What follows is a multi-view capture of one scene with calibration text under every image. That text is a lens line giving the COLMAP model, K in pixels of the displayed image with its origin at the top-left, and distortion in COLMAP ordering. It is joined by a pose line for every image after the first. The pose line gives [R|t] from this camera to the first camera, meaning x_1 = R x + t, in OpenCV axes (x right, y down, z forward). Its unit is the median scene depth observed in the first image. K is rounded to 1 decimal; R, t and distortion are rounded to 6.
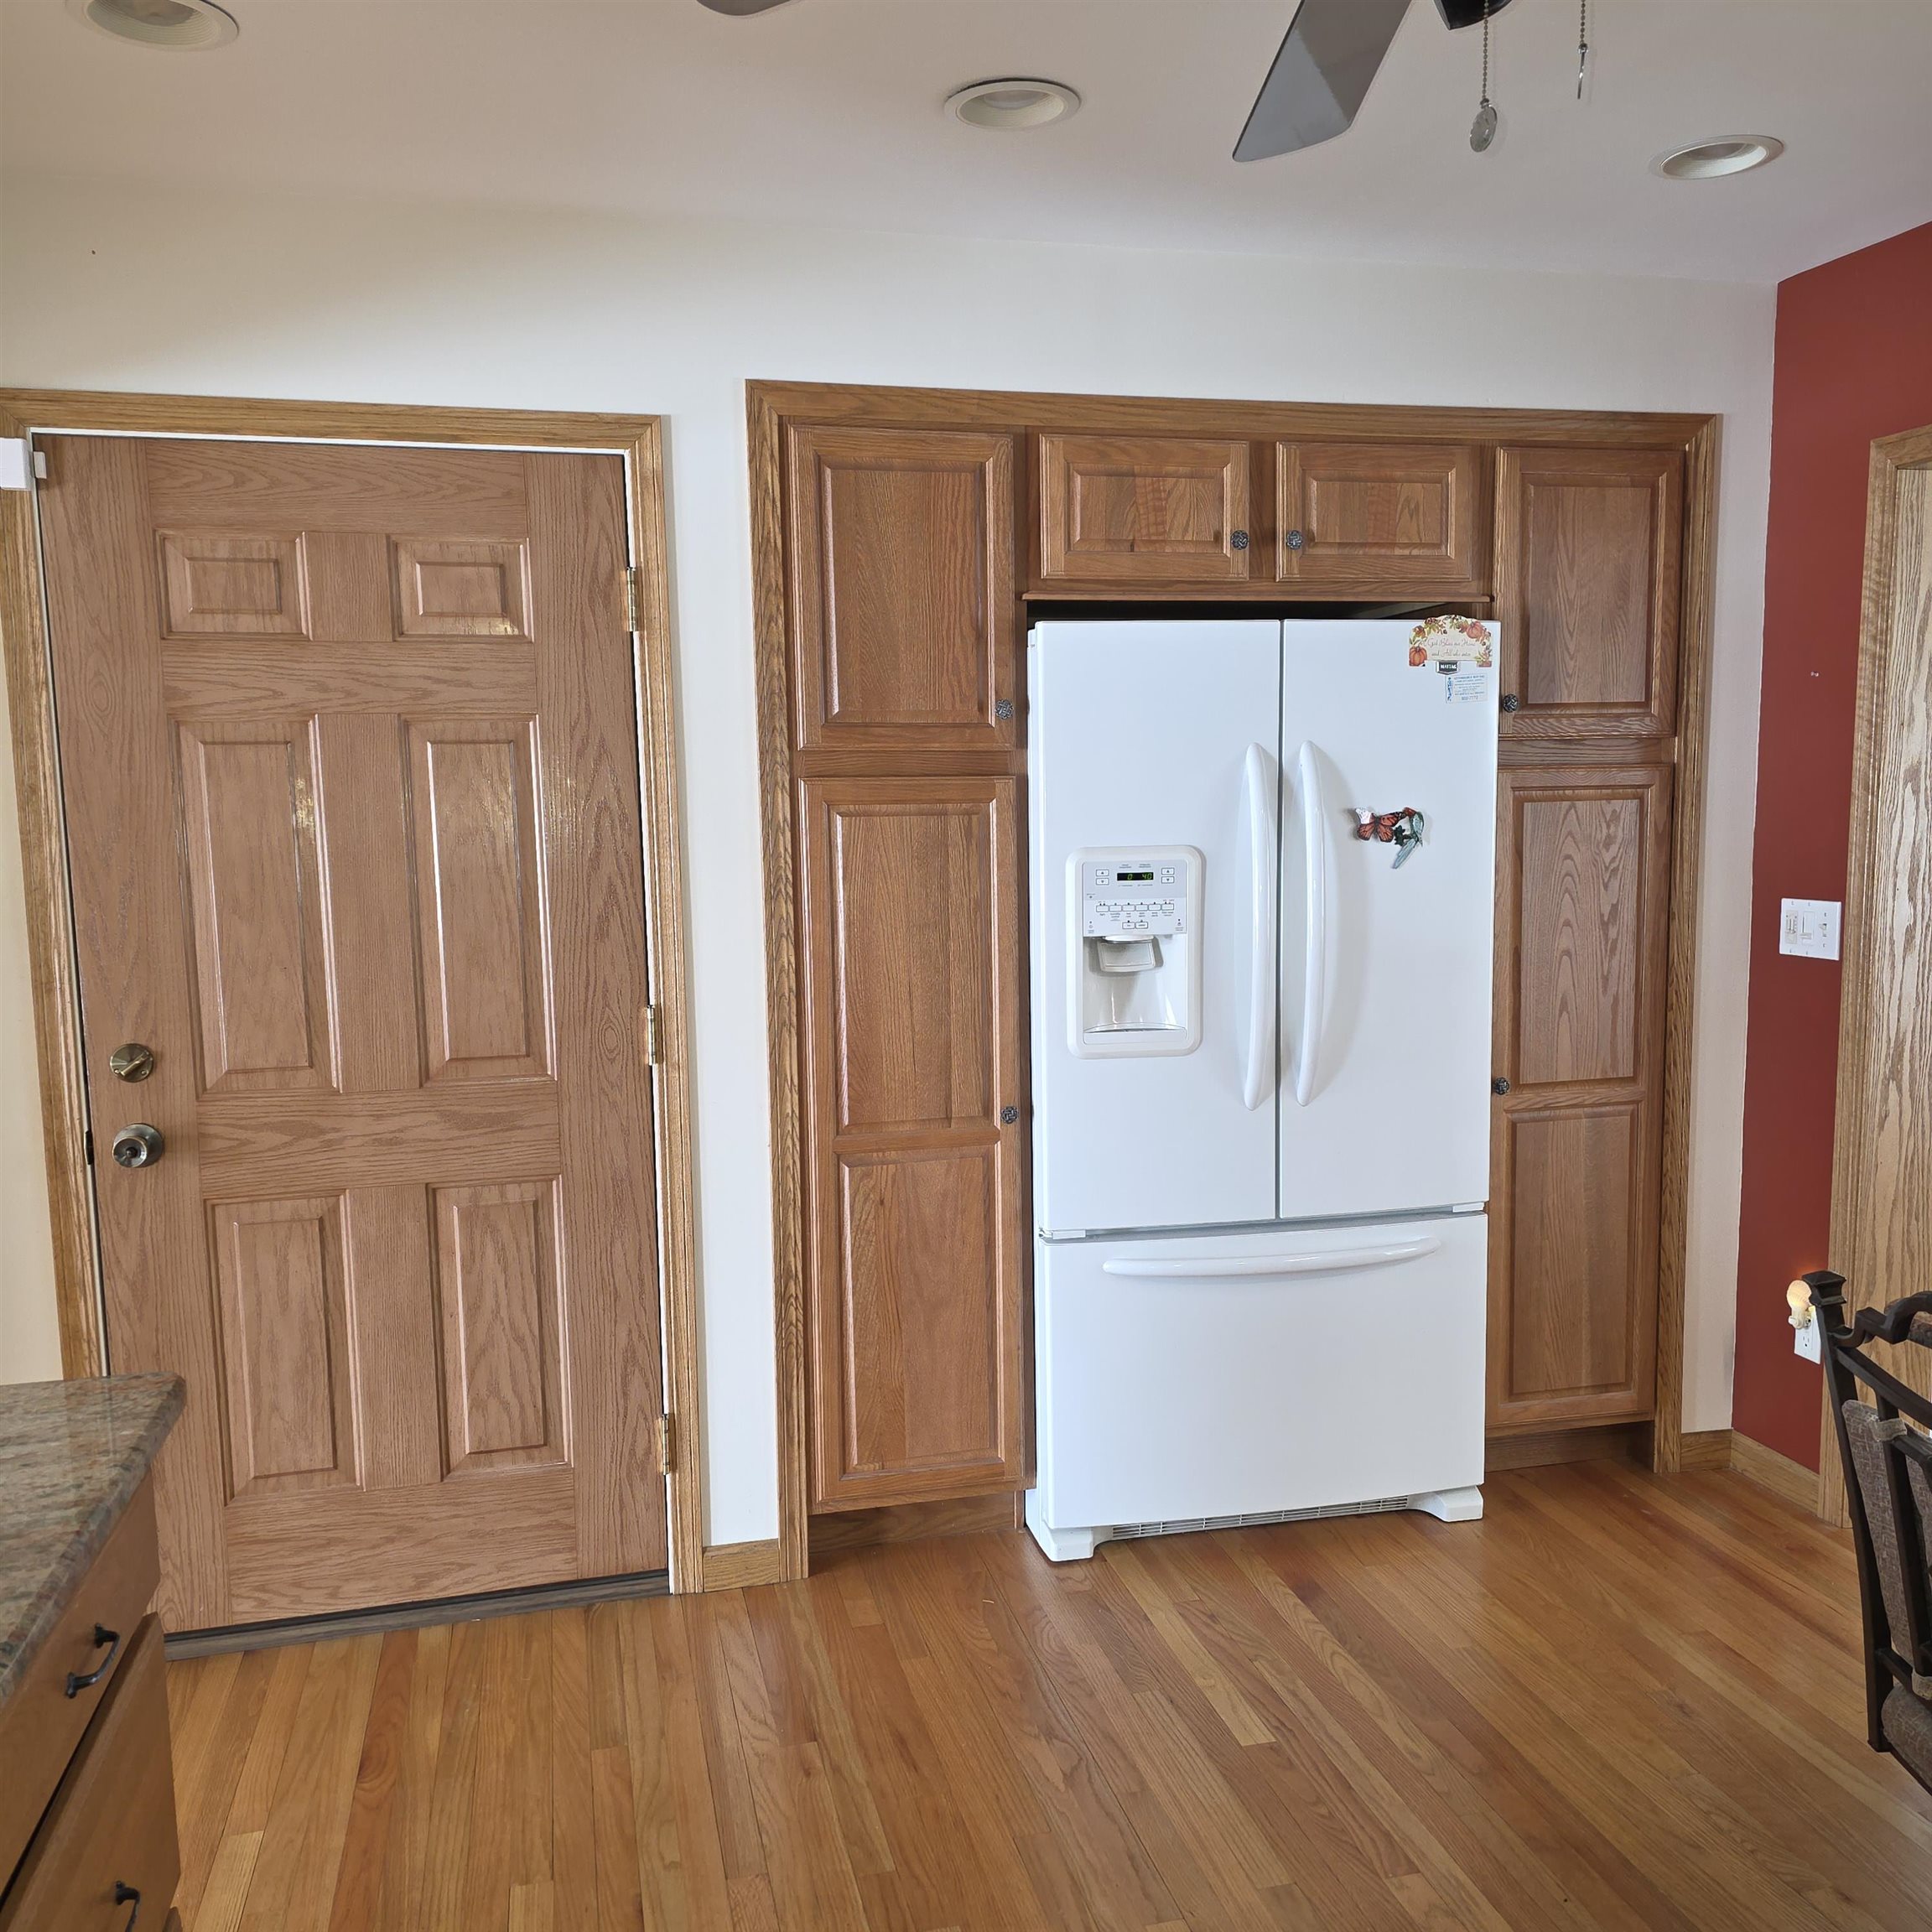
lens RADIAL K [[1719.0, 0, 959.1], [0, 1719.0, 1007.1], [0, 0, 1]] dist [0.072198, -0.069815]
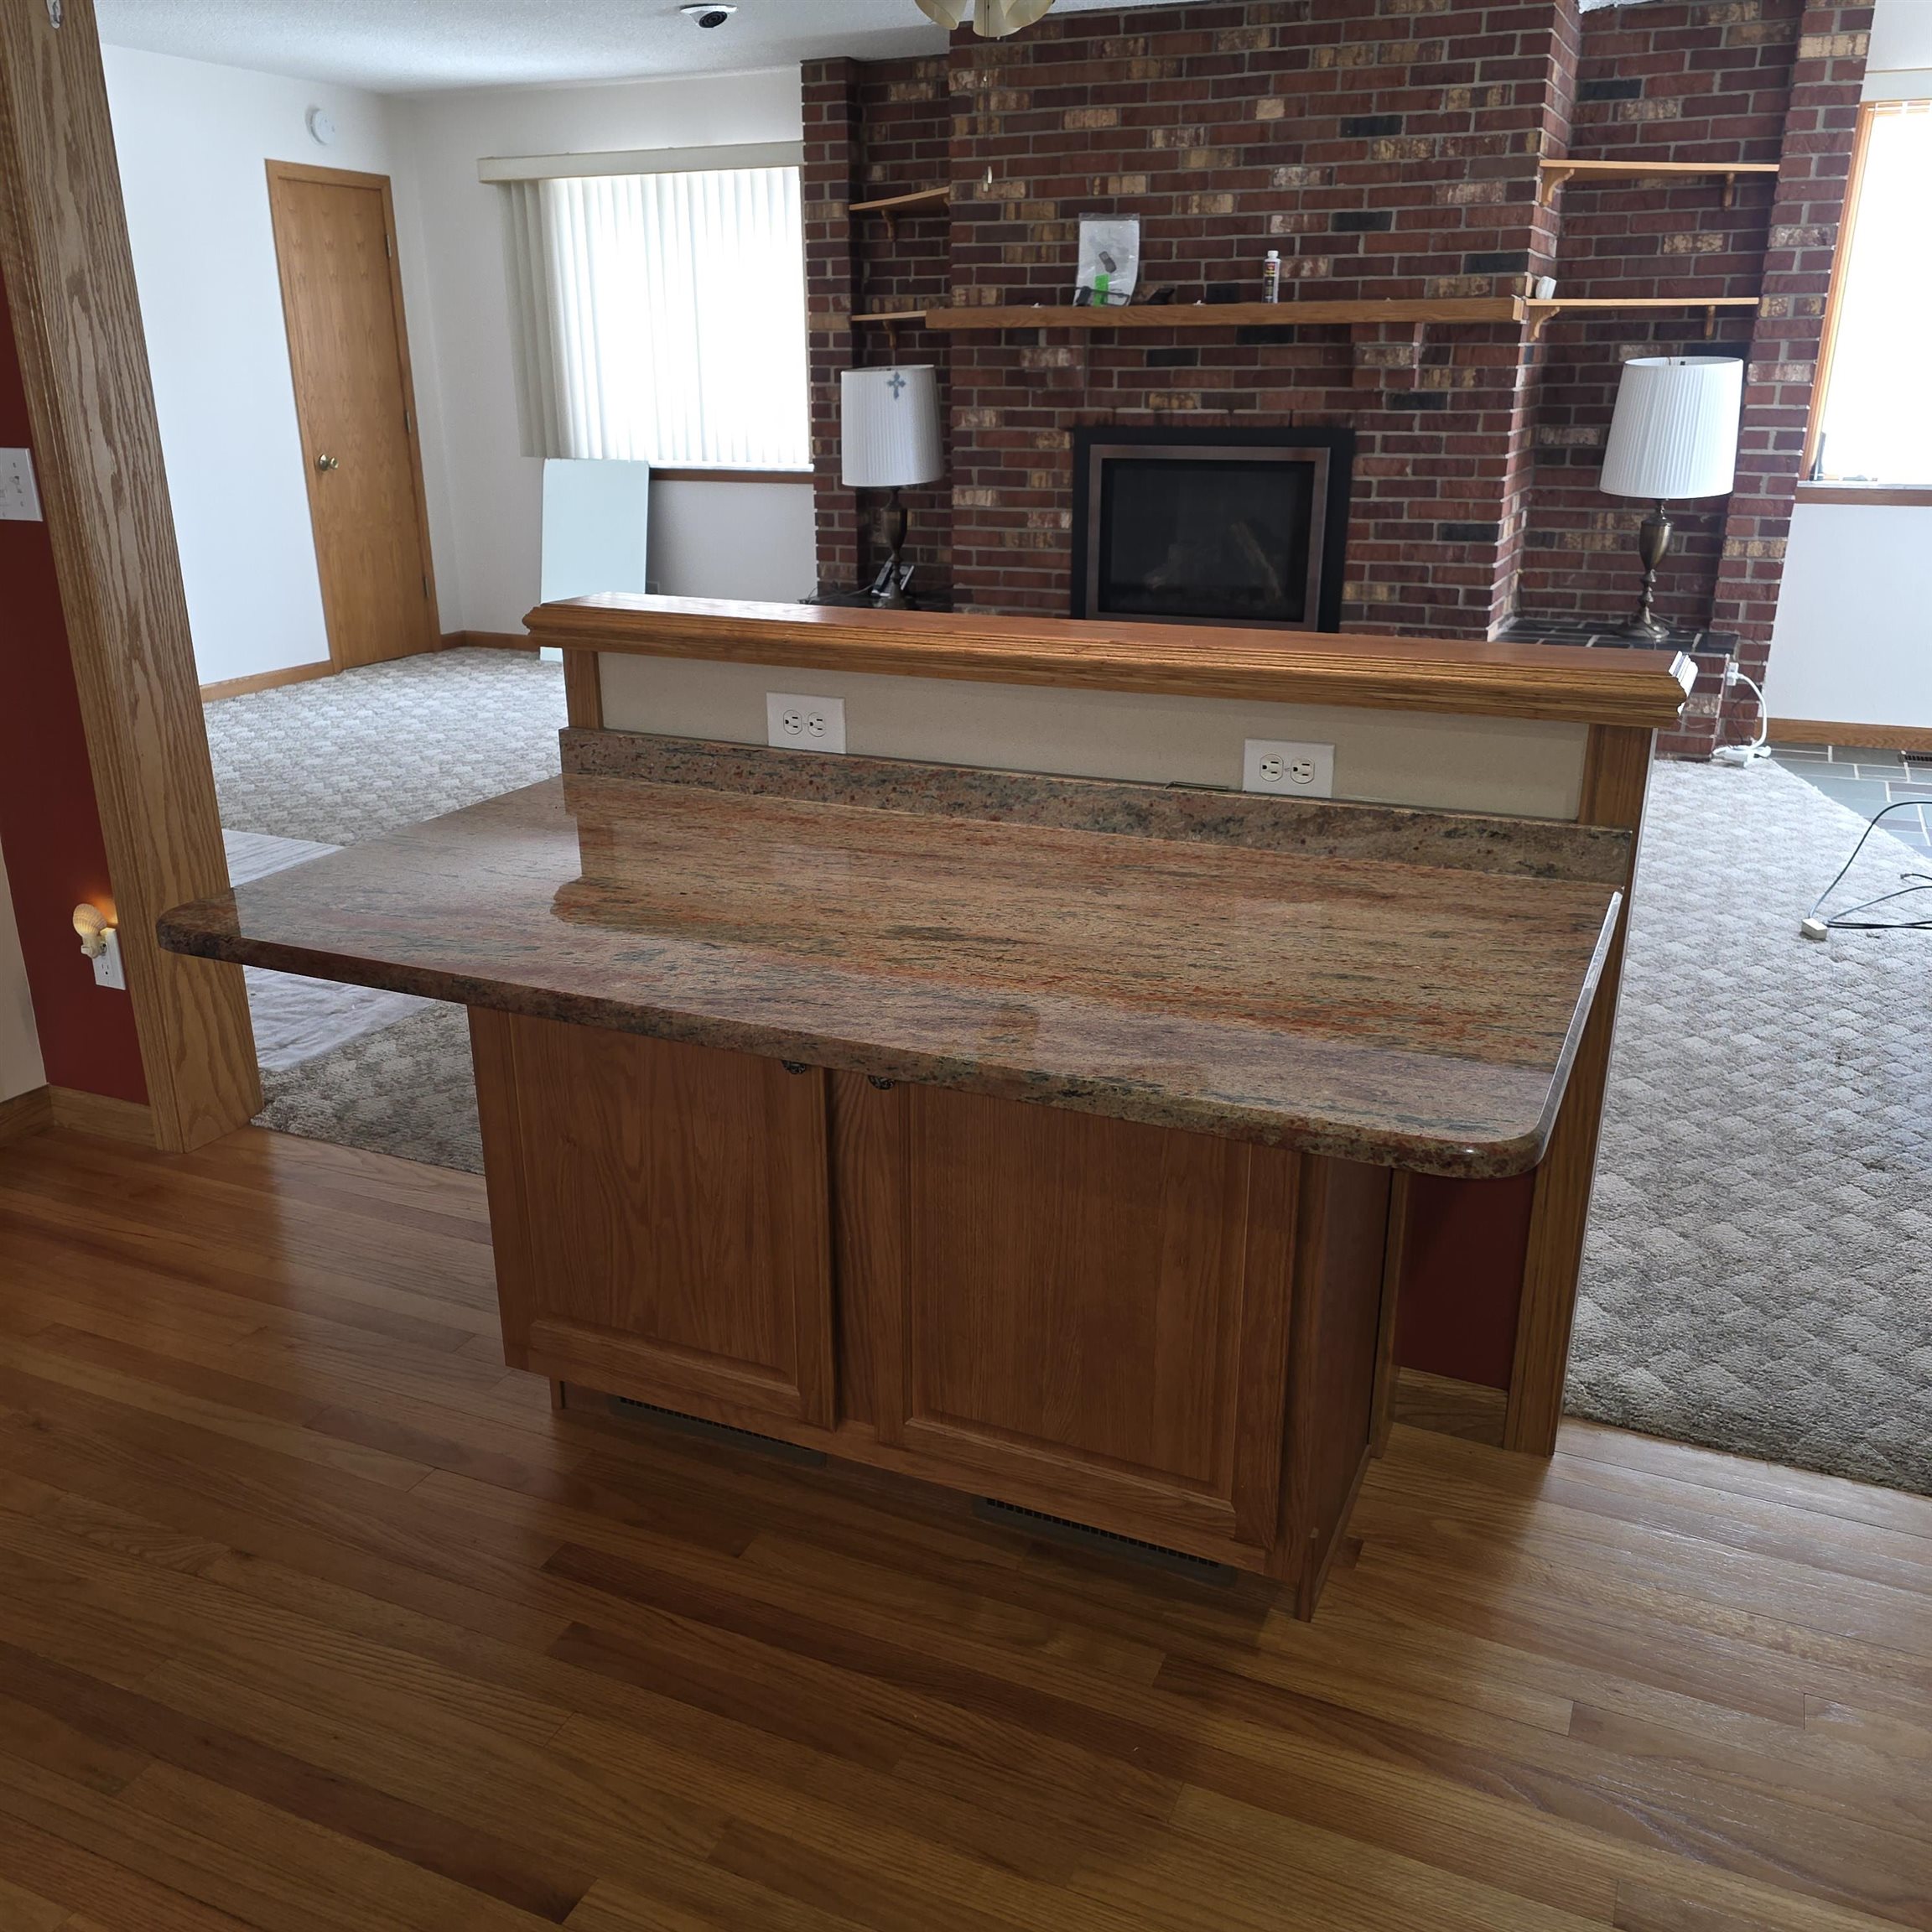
lens RADIAL K [[1719.0, 0, 965.9], [0, 1719.0, 978.2], [0, 0, 1]] dist [0.072198, -0.069815]
pose [[0.609606, -0.250436, 0.752105, 0.091133], [0.088163, 0.964317, 0.249640, 0.014615], [-0.787787, -0.085874, 0.609933, 0.123919]]
